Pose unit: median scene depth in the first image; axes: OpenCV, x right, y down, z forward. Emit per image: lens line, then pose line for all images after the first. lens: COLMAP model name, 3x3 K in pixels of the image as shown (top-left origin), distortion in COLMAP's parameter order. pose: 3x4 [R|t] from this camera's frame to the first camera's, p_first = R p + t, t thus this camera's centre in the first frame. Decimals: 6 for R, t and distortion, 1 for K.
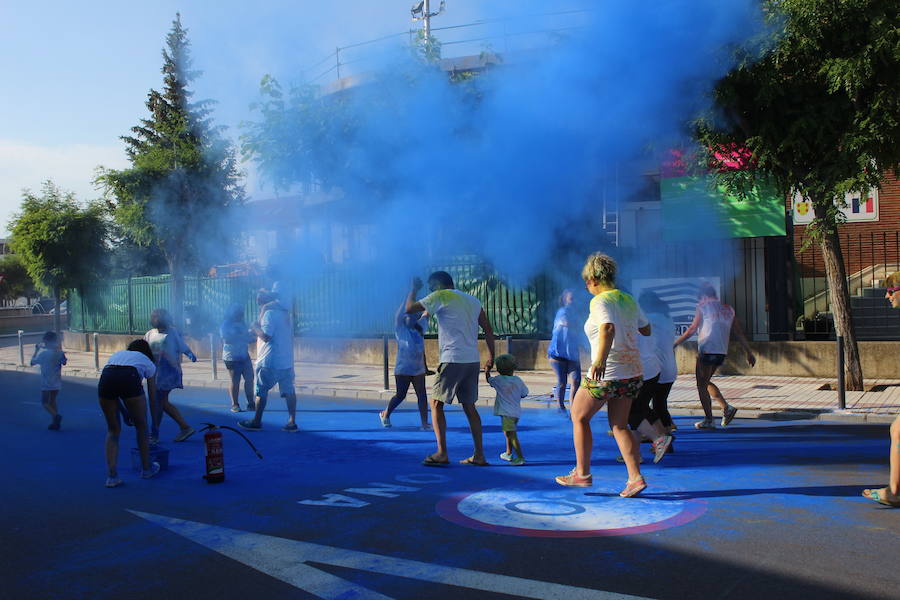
lens RADIAL K [[928.7, 0, 450.0], [0, 928.7, 300.0], [0, 0, 1]] dist [-0.103361, 0.021516]
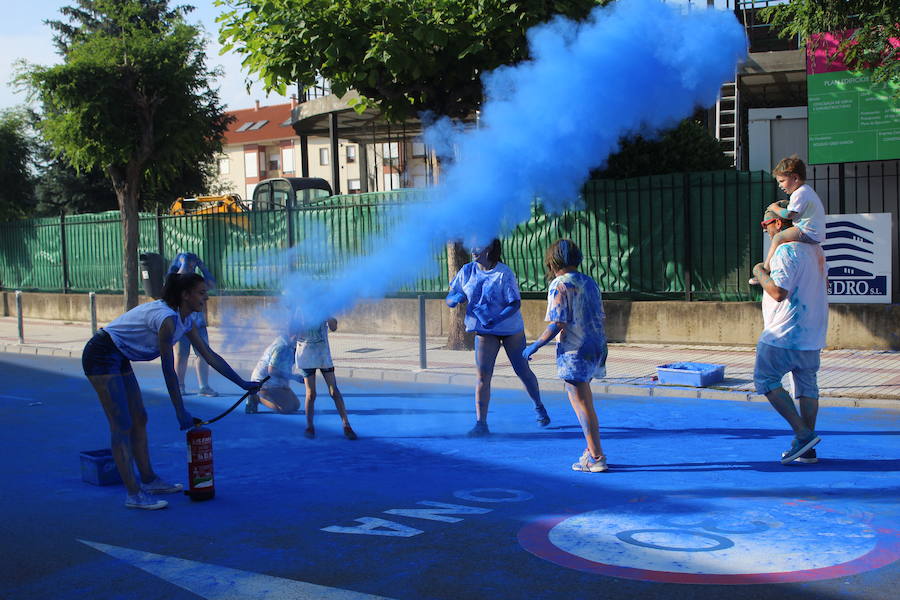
lens RADIAL K [[1255.0, 0, 450.0], [0, 1255.0, 300.0], [0, 0, 1]] dist [-0.035331, 0.041664]
pose [[0.999488, 0.001468, -0.031959, -0.013455], [-0.000108, 0.999096, 0.042502, 0.000878], [0.031993, -0.042477, 0.998585, 0.018190]]
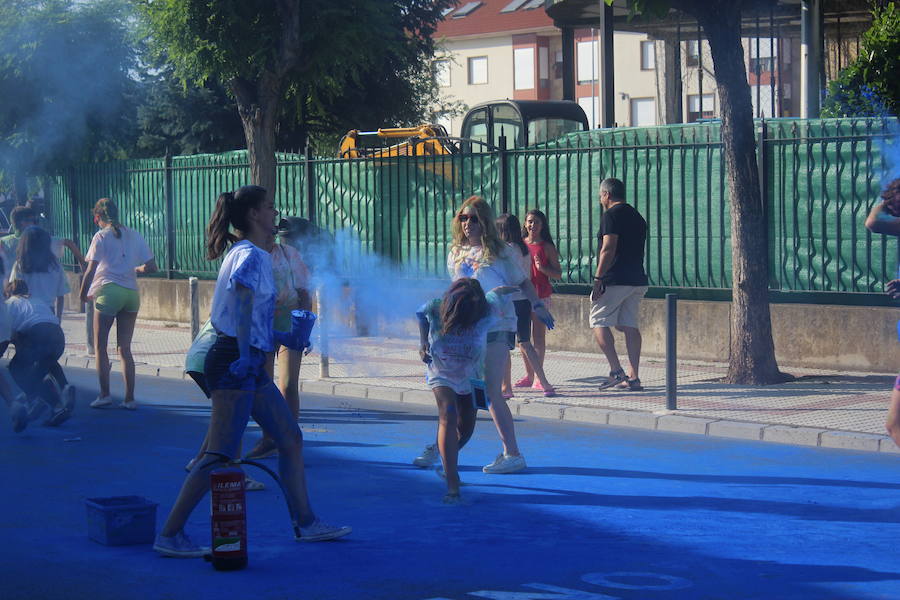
lens RADIAL K [[2179.8, 0, 450.0], [0, 2179.8, 300.0], [0, 0, 1]] dist [0.054041, 0.611149]
pose [[0.973891, 0.026830, -0.225424, 0.056520], [-0.017503, 0.998910, 0.043273, -0.002352], [0.226339, -0.038198, 0.973299, -0.064170]]
